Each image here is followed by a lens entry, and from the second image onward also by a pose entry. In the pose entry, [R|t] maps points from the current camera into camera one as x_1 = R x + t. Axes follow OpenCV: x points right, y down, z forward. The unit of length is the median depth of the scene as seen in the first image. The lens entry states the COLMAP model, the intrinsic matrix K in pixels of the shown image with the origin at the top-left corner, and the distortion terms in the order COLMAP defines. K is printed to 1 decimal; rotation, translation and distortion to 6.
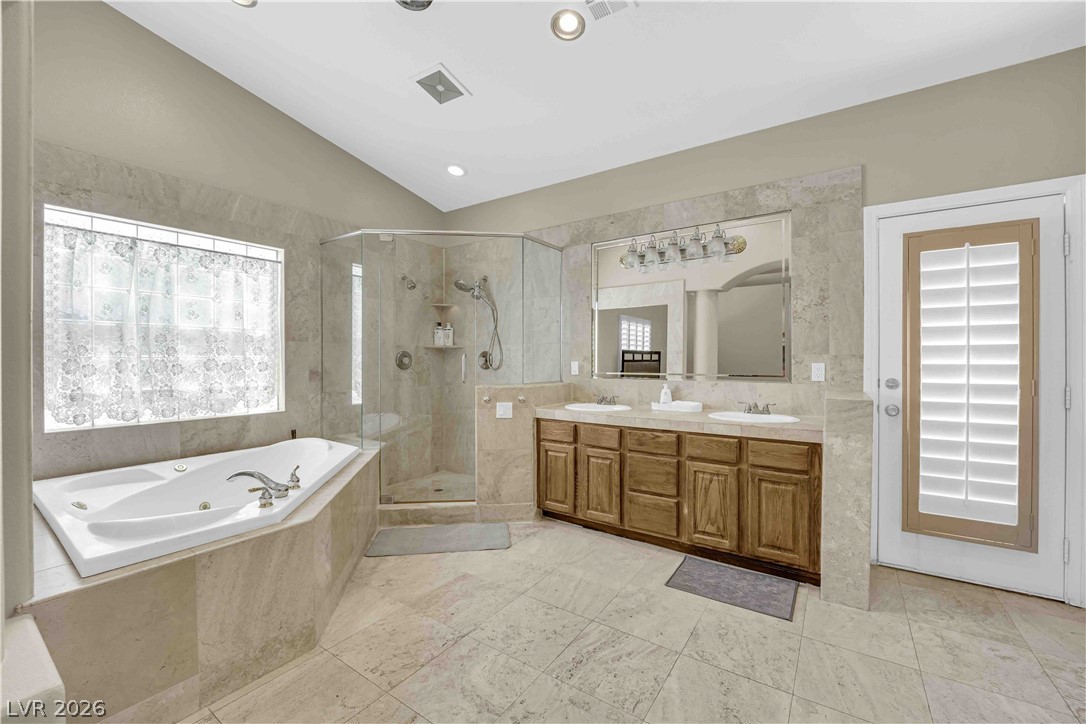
lens RADIAL K [[435.6, 0, 544.0], [0, 435.6, 359.2], [0, 0, 1]] dist [-0.001090, -0.008310]
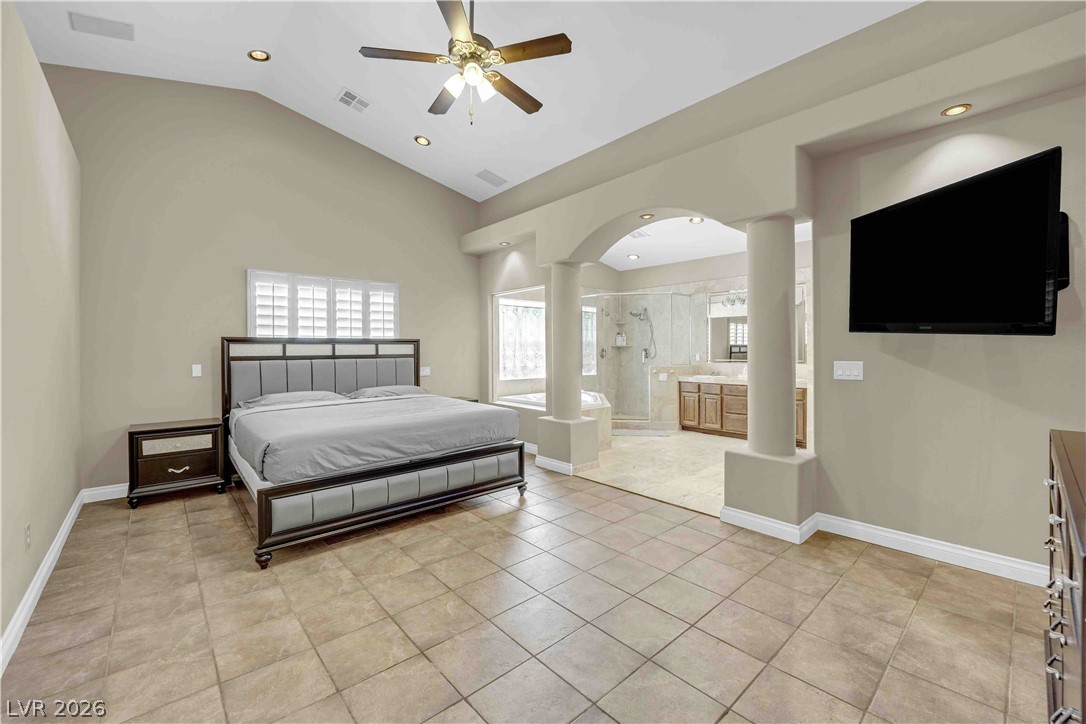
lens RADIAL K [[438.2, 0, 545.3], [0, 438.2, 355.7], [0, 0, 1]] dist [-0.017332, -0.000508]
pose [[0.970729, -0.000757, -0.240178, -0.155420], [0.003733, 0.999922, 0.011938, -0.016437], [0.240150, -0.012486, 0.970655, -1.349495]]
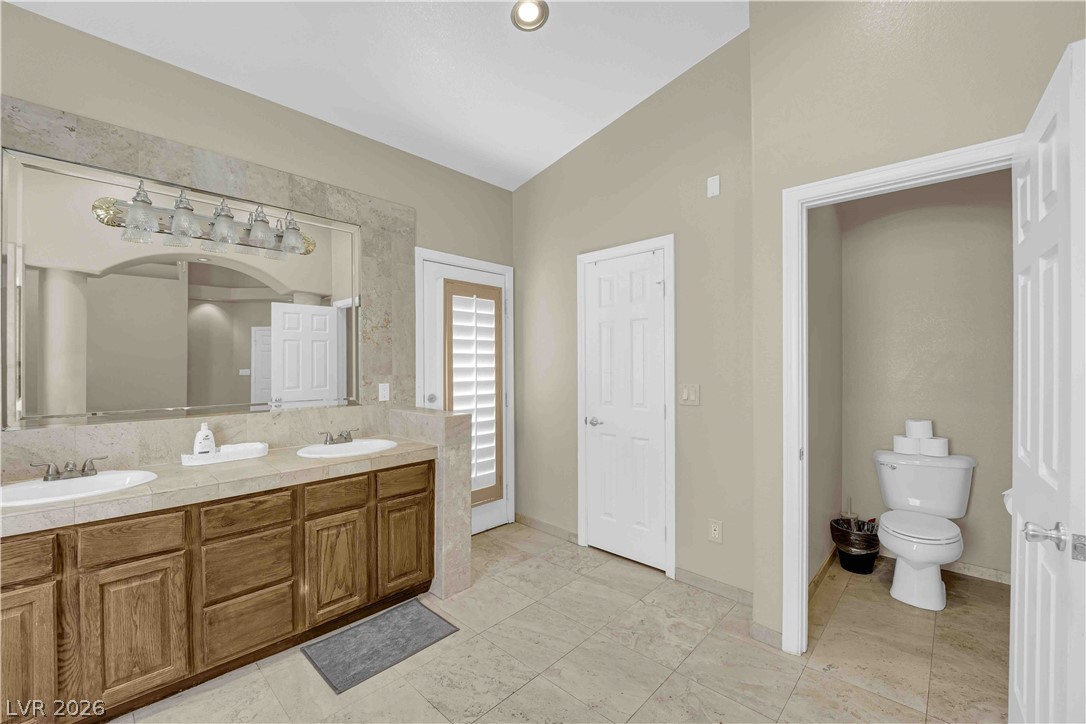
lens RADIAL K [[439.5, 0, 542.0], [0, 439.5, 364.7], [0, 0, 1]] dist [-0.017636, -0.000348]
pose [[0.163655, -0.003242, 0.986512, -0.322412], [0.003171, 0.999991, 0.002761, -0.035708], [-0.986513, 0.002677, 0.163664, 0.439462]]
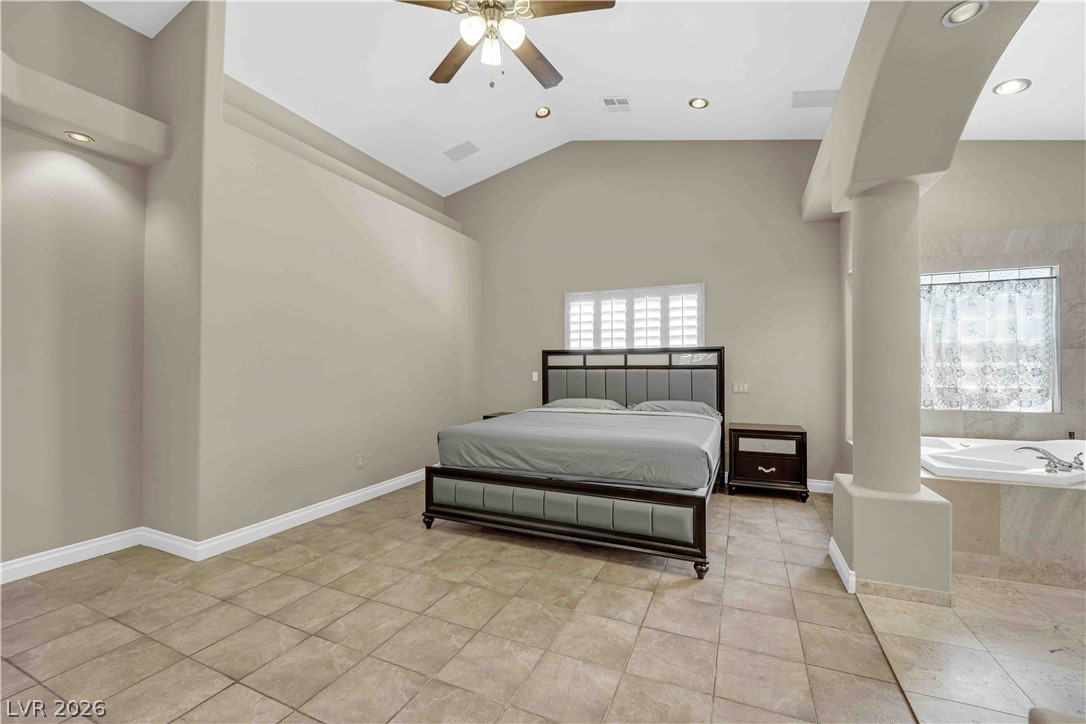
lens RADIAL K [[440.9, 0, 547.5], [0, 440.9, 367.1], [0, 0, 1]] dist [-0.013622, -0.000461]
pose [[0.181573, 0.001720, -0.983376, 0.267202], [-0.000389, 0.999999, 0.001677, 0.002482], [0.983377, 0.000078, 0.181573, -0.526122]]
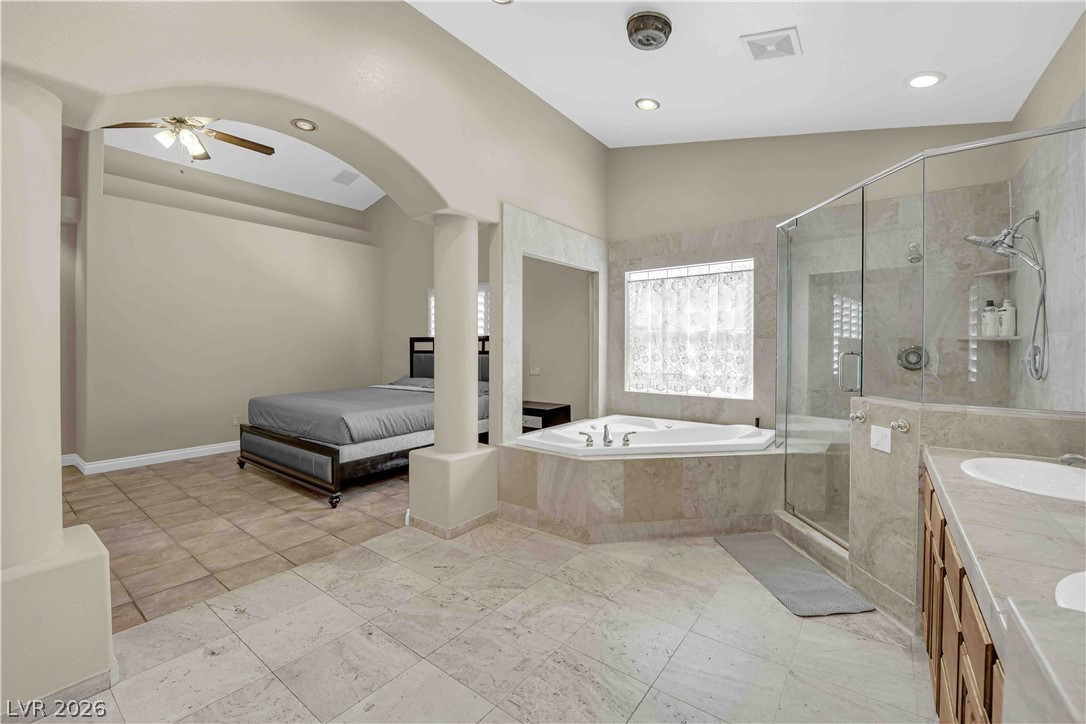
lens RADIAL K [[445.8, 0, 565.0], [0, 445.8, 349.5], [0, 0, 1]] dist [-0.017432, -0.000344]
pose [[-0.024476, 0.008158, -0.999667, 0.668165], [-0.002672, 0.999963, 0.008226, -0.024456], [0.999697, 0.002872, -0.024453, 0.614568]]
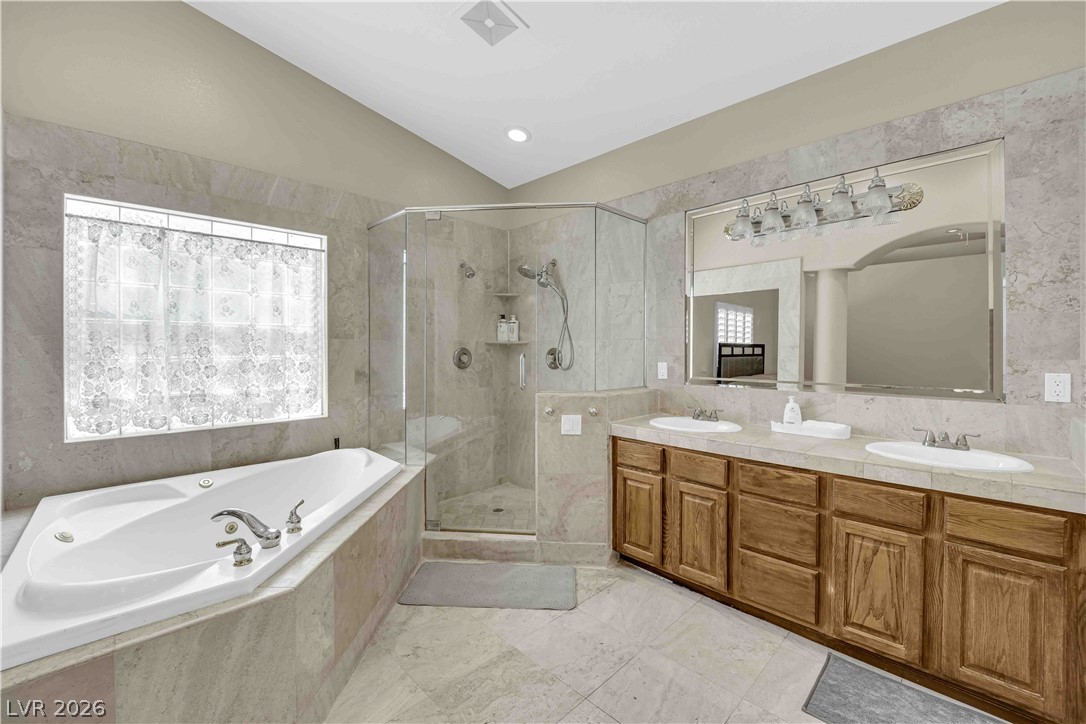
lens RADIAL K [[440.4, 0, 542.1], [0, 440.4, 349.7], [0, 0, 1]] dist [-0.011467, -0.003248]
pose [[0.981174, 0.001944, -0.193117, 0.013205], [-0.001621, 0.999997, 0.001832, -0.024238], [0.193120, -0.001485, 0.981174, 0.229055]]
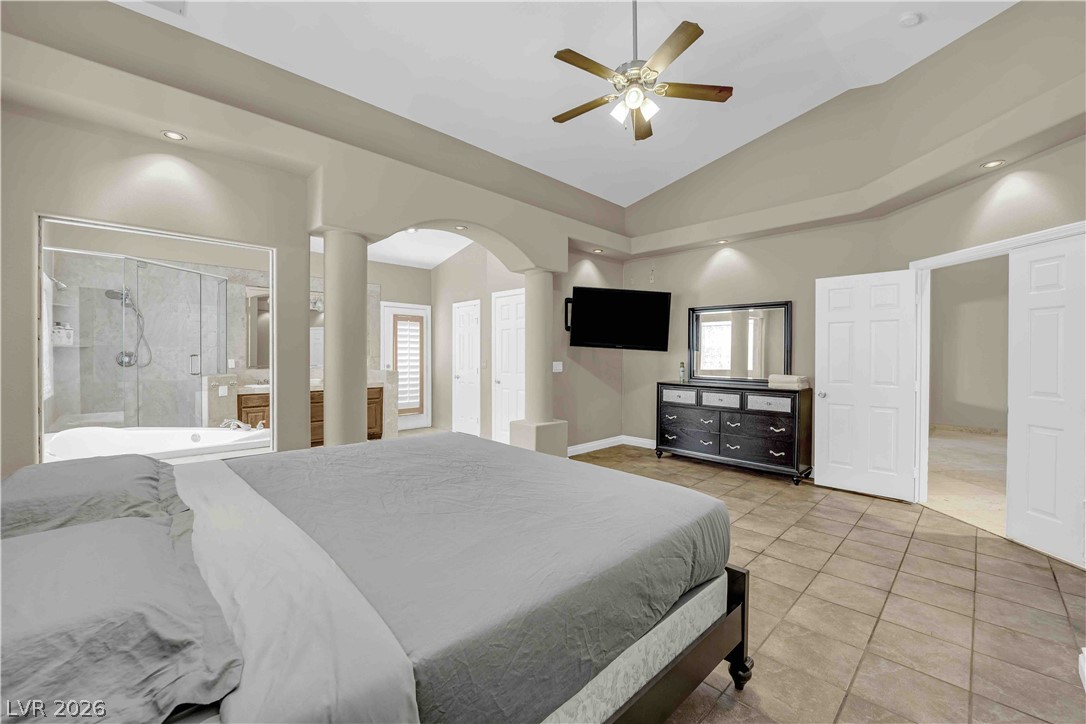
lens RADIAL K [[436.6, 0, 540.5], [0, 436.6, 359.6], [0, 0, 1]] dist [-0.016963, -0.000287]
pose [[0.204668, -0.009920, 0.978781, -1.557610], [-0.003722, 0.999934, 0.010912, -0.017929], [-0.978824, -0.005876, 0.204617, -0.478375]]
